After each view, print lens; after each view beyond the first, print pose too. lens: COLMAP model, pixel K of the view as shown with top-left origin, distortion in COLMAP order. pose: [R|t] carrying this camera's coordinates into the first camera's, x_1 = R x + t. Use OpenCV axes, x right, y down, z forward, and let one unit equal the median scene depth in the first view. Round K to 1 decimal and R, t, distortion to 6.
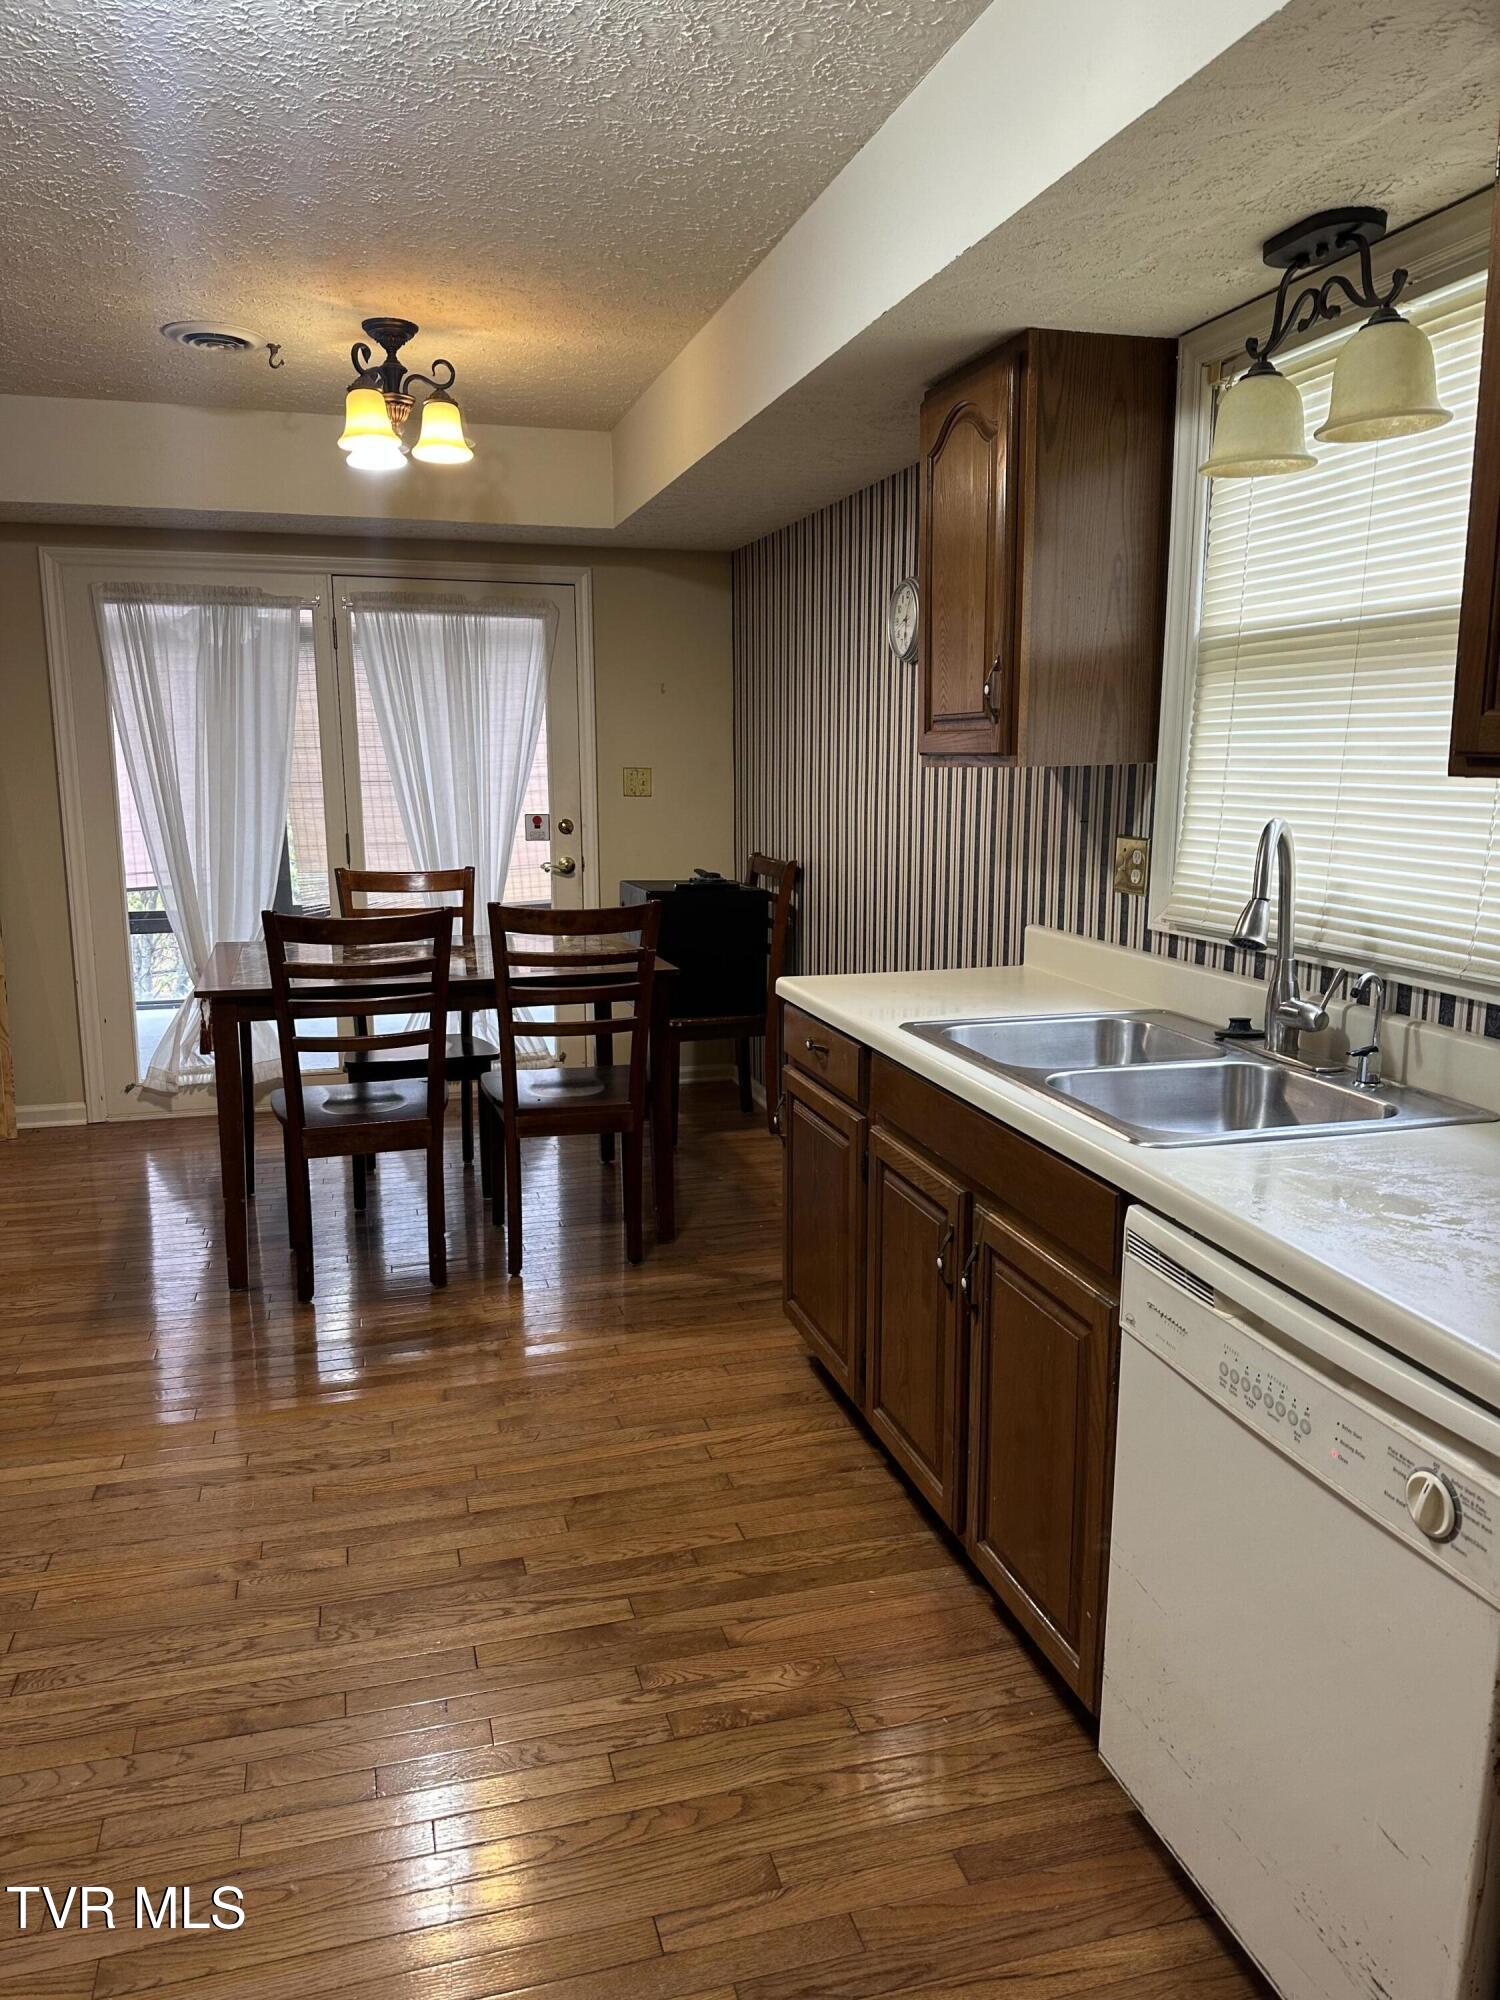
lens RADIAL K [[1407.5, 0, 761.9], [0, 1407.5, 1008.3], [0, 0, 1]] dist [0.002119, -0.002570]
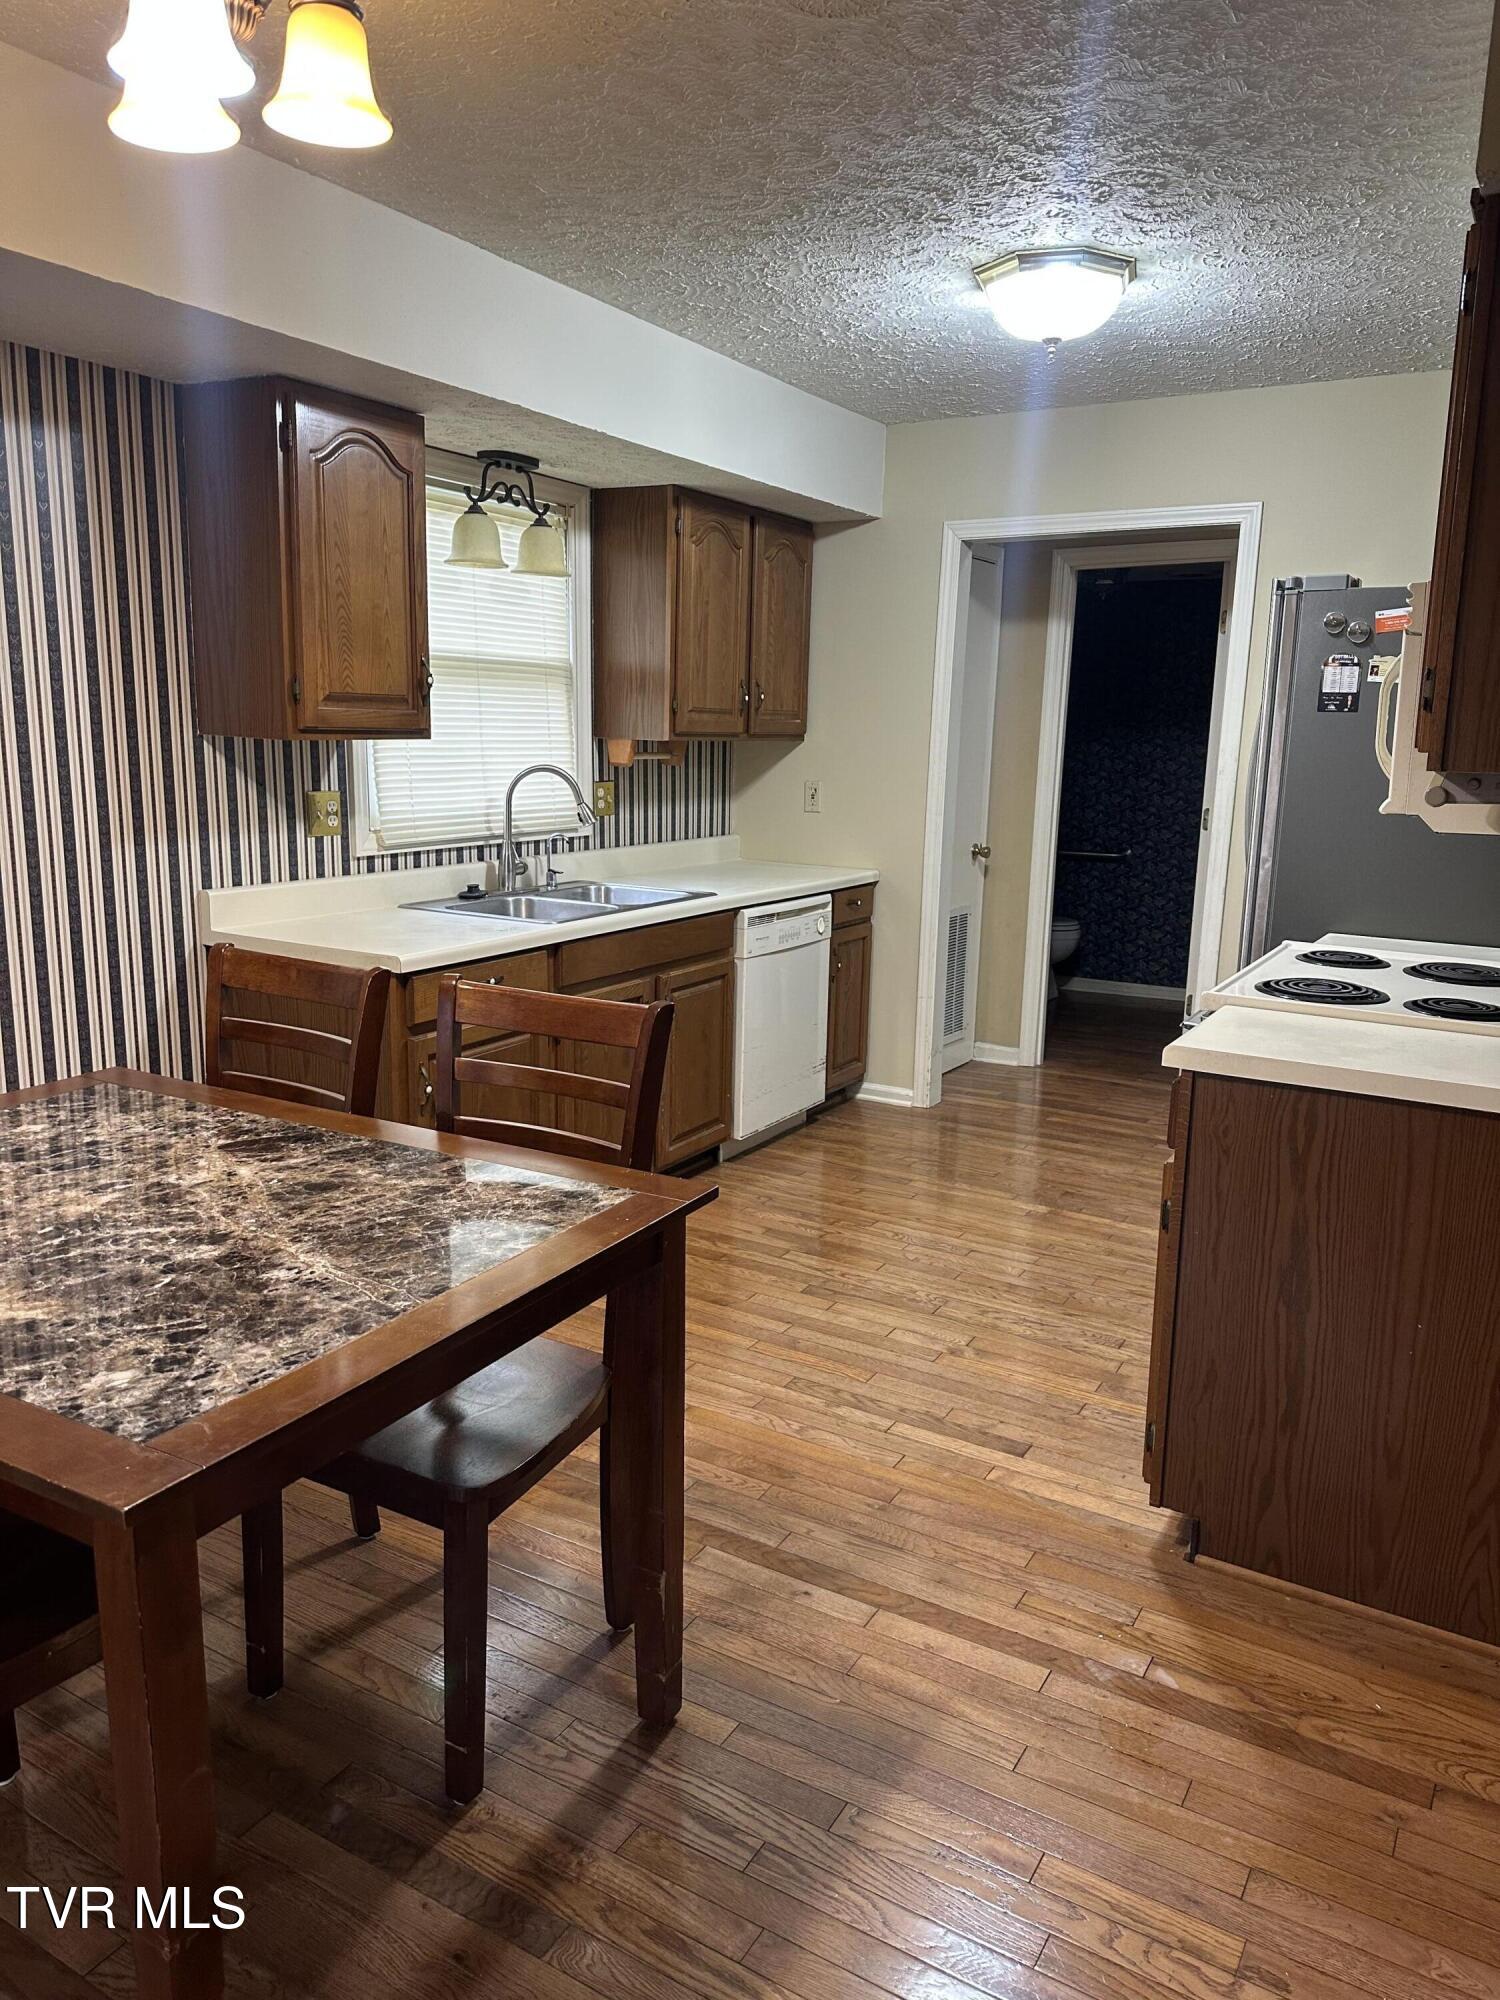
lens RADIAL K [[1399.4, 0, 745.3], [0, 1399.4, 995.6], [0, 0, 1]] dist [0.088913, -0.137957]
pose [[-0.683666, -0.155783, 0.712974, -1.147256], [0.110640, 0.943534, 0.312252, -0.368790], [-0.721359, 0.292360, -0.627827, 1.910977]]
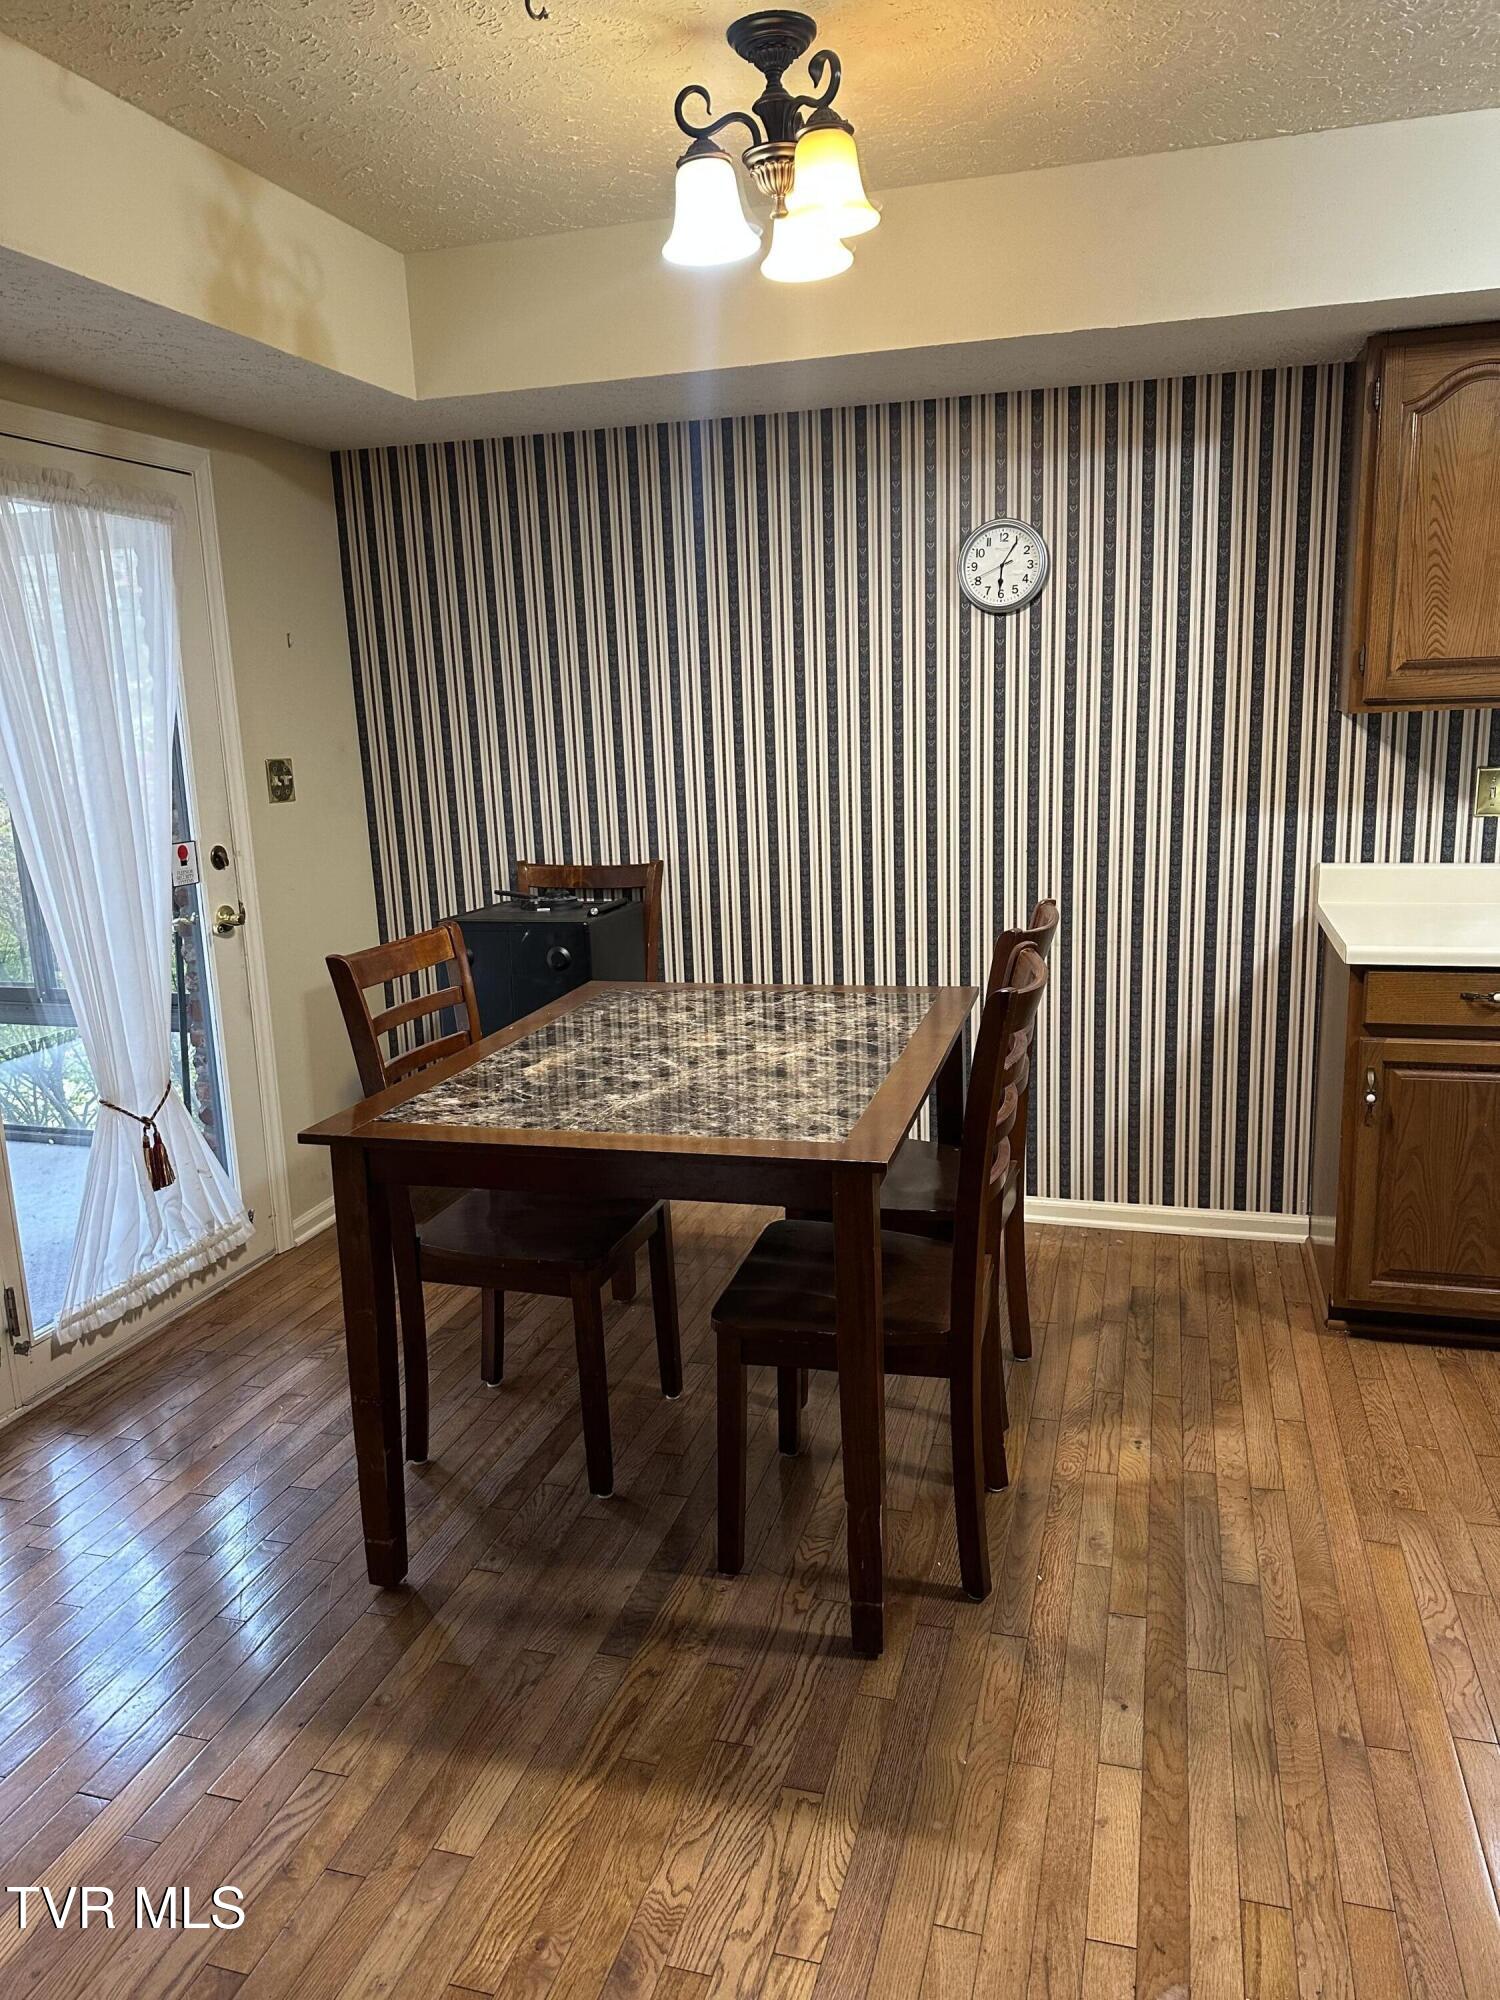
lens RADIAL K [[1402.9, 0, 750.0], [0, 1402.9, 1000.0], [0, 0, 1]] dist [0.005829, -0.000230]
pose [[0.540082, -0.193796, 0.818996, -1.270420], [0.186718, 0.976467, 0.107927, -0.208715], [-0.820639, 0.094632, 0.563557, 1.041091]]
